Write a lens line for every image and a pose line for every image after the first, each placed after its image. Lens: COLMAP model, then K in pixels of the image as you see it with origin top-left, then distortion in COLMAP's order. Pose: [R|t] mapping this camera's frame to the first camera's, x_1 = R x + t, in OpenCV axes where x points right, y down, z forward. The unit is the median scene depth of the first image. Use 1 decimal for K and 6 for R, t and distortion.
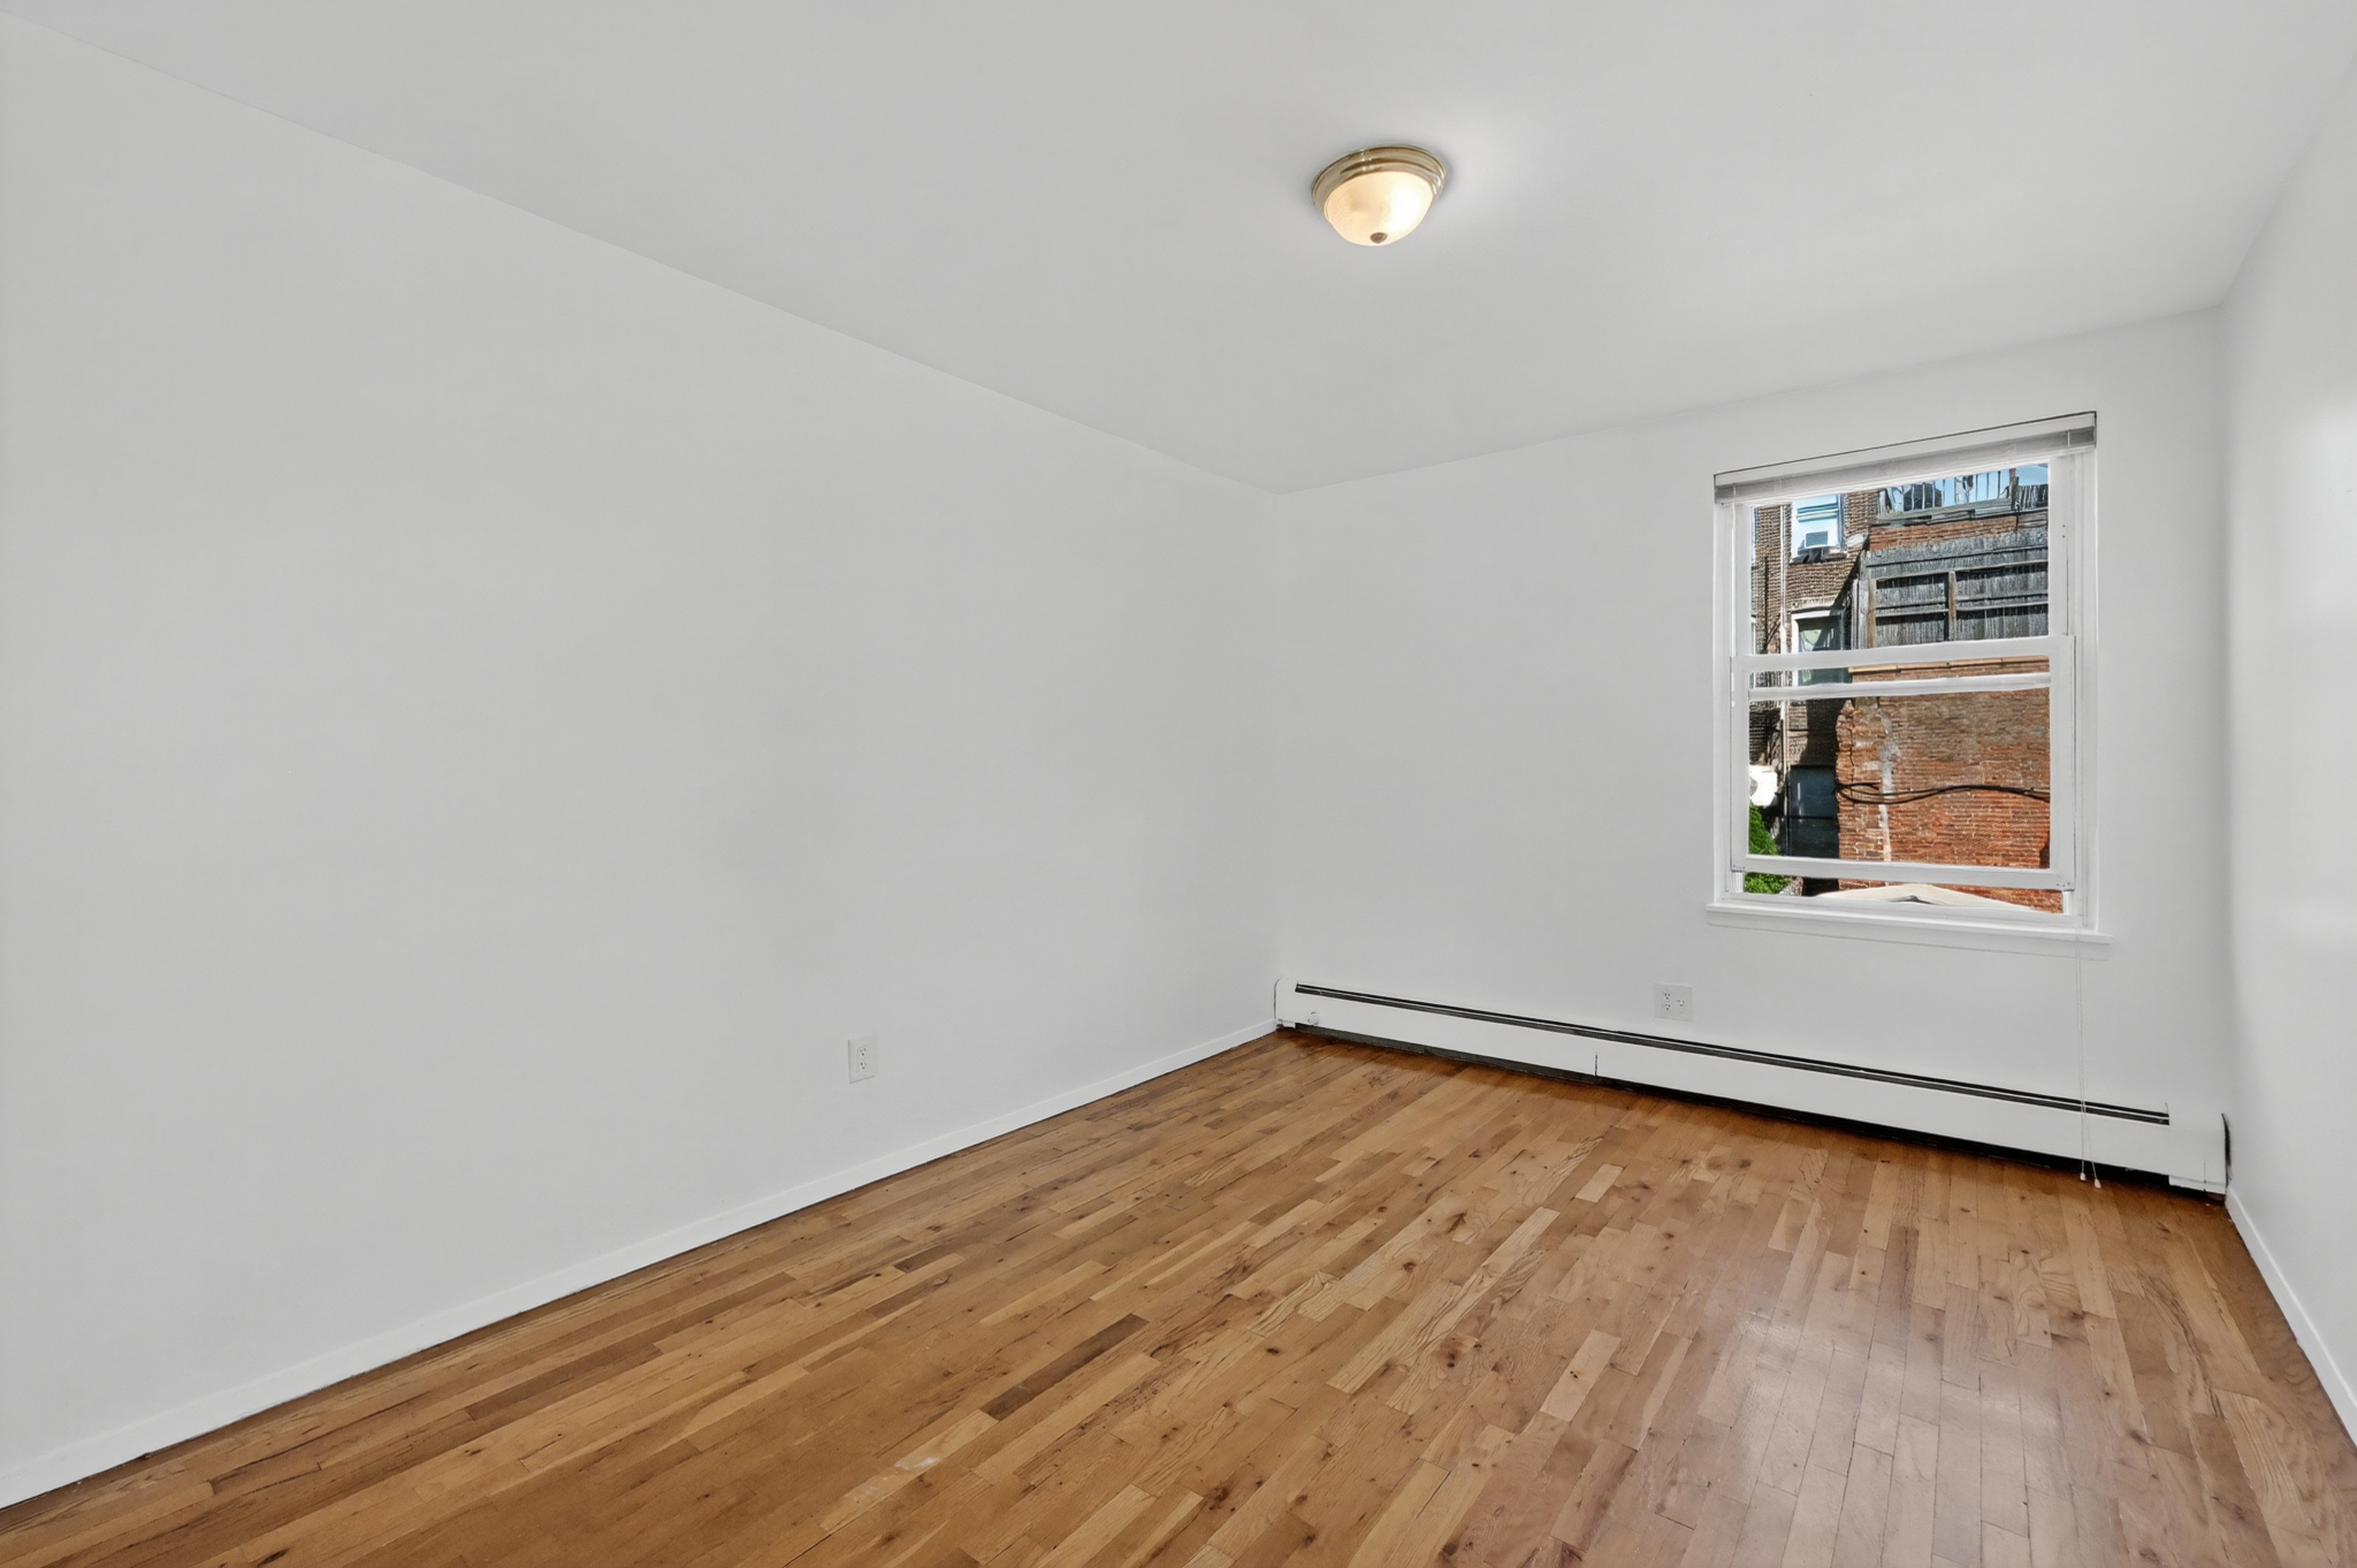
lens RADIAL K [[1041.1, 0, 1178.5], [0, 1041.1, 784.0], [0, 0, 1]] dist [0.000453, -0.000024]
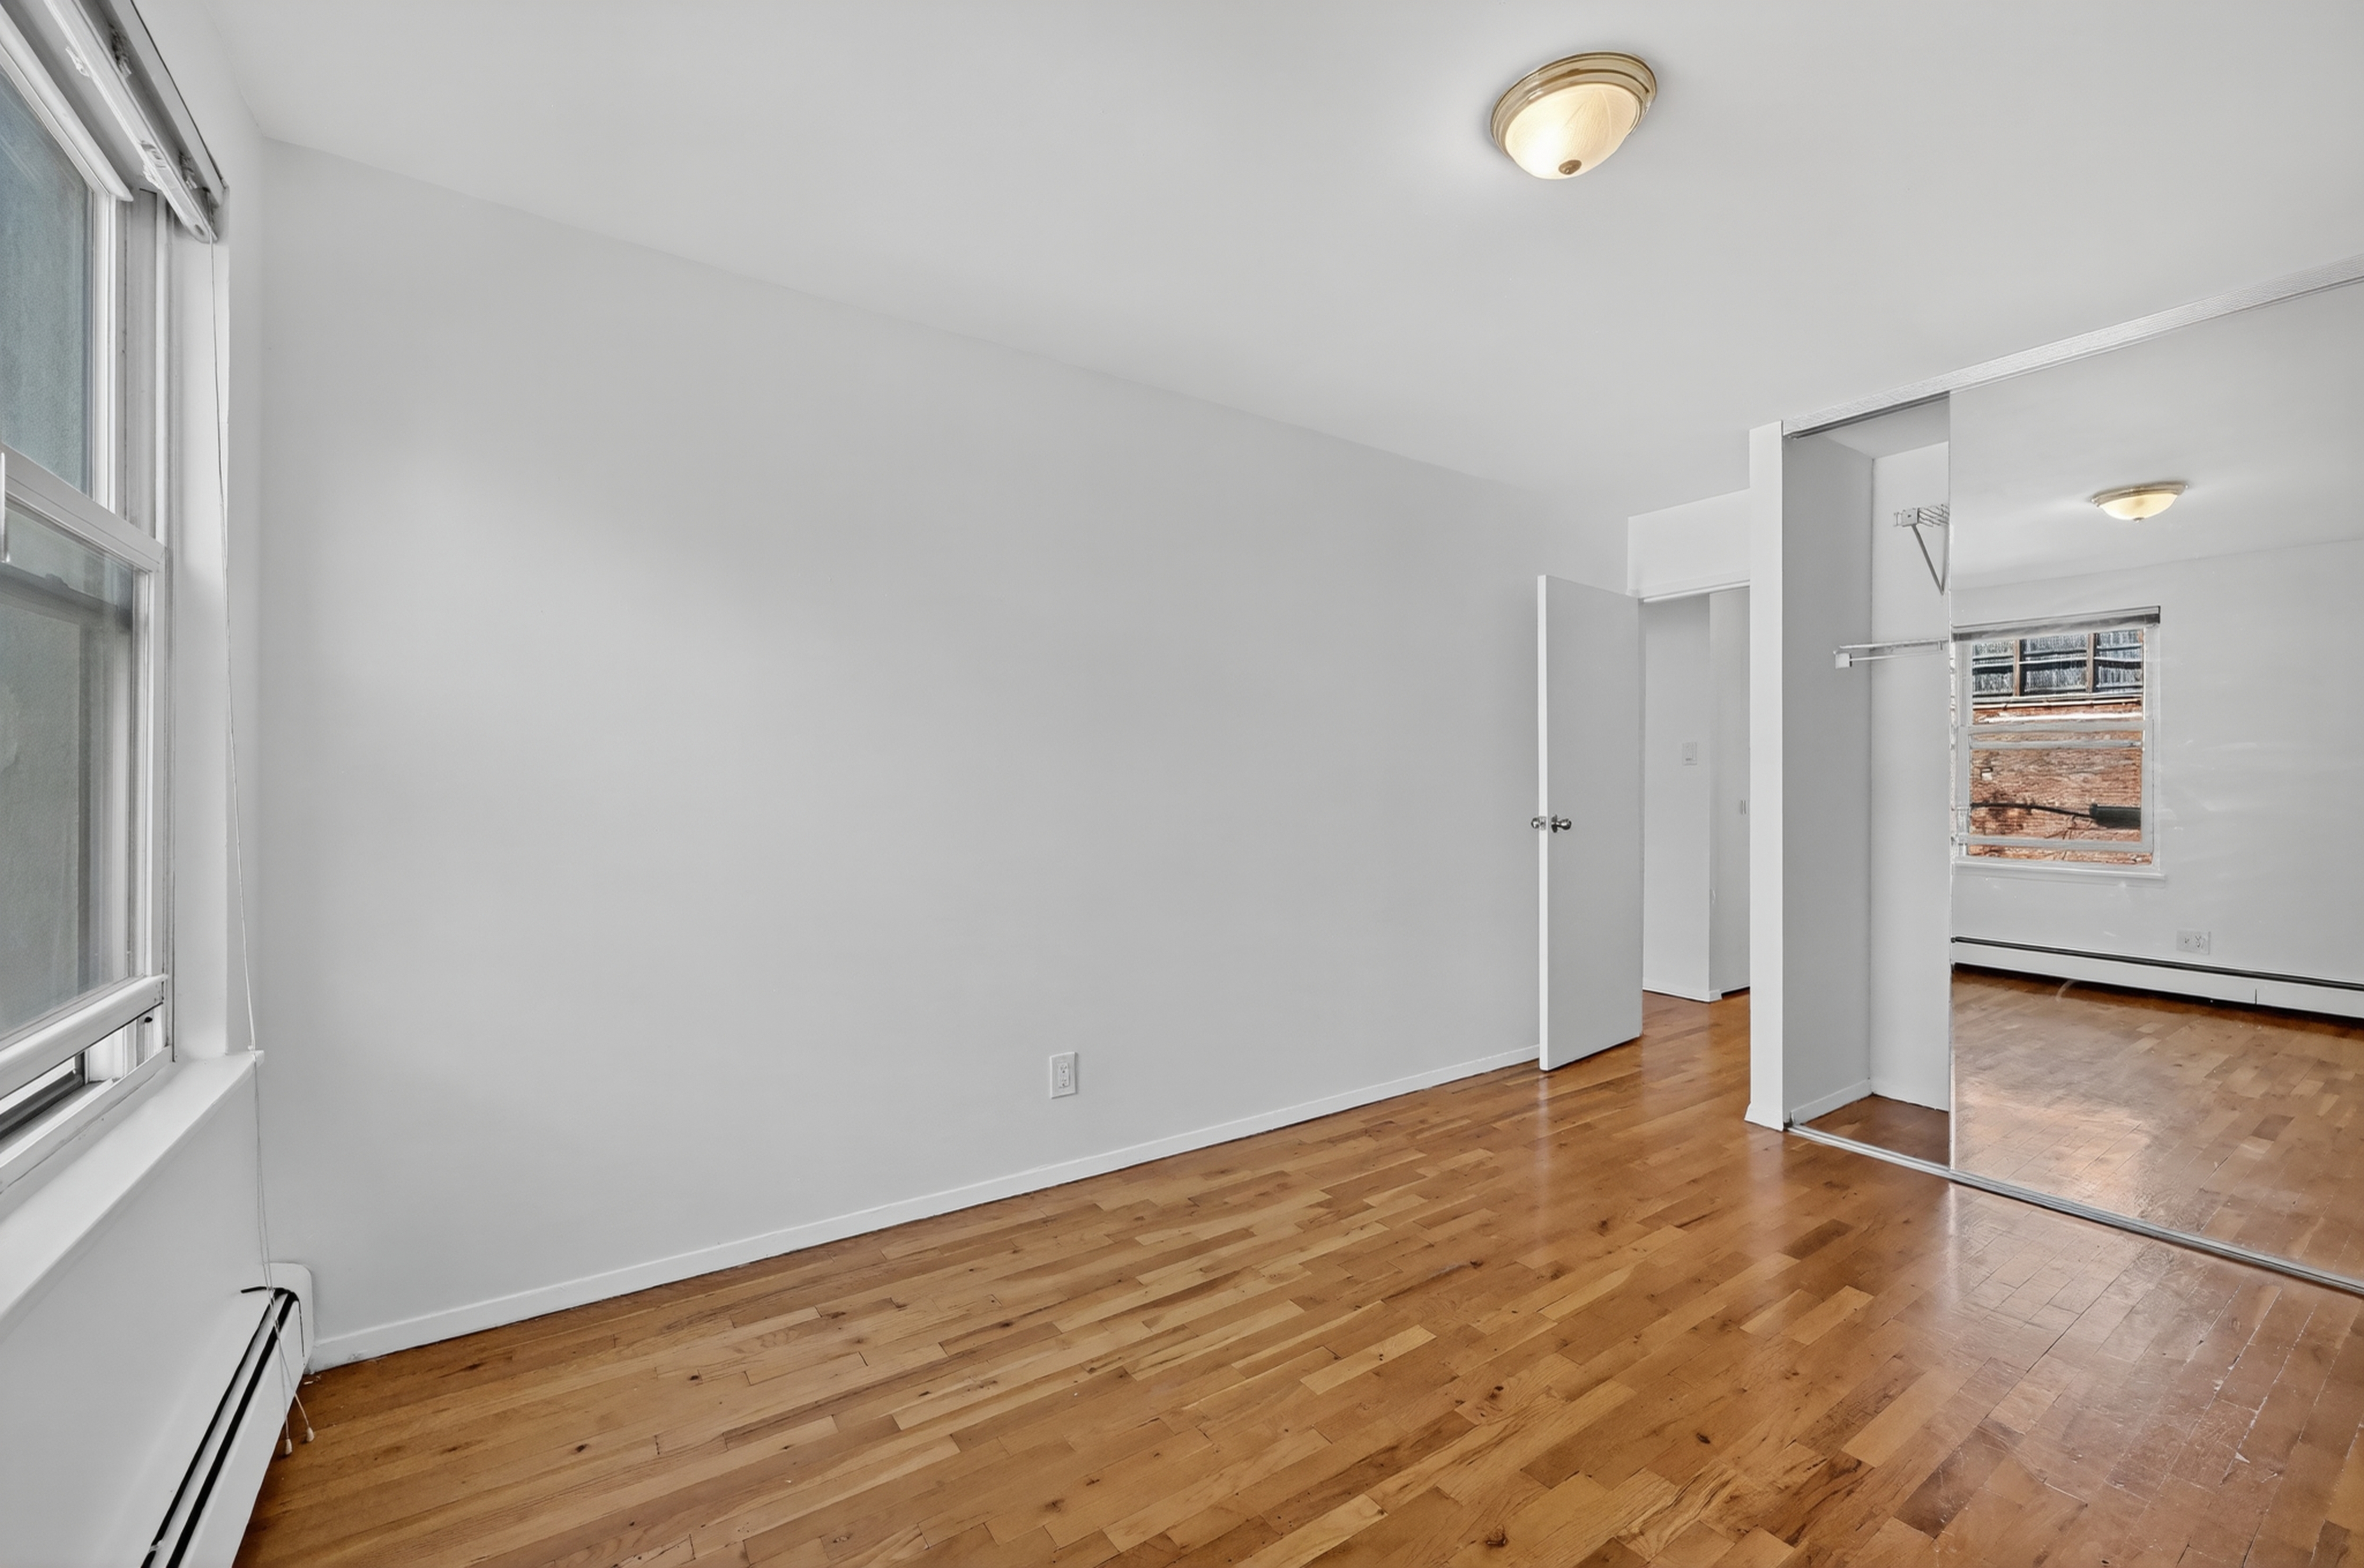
lens RADIAL K [[943.5, 0, 1186.5], [0, 943.5, 780.4], [0, 0, 1]] dist [-0.024068, 0.013681]
pose [[-0.950248, 0.001880, 0.311490, 0.253874], [0.005454, 0.999929, 0.010603, -0.026711], [-0.311448, 0.011775, -0.950190, 1.834994]]
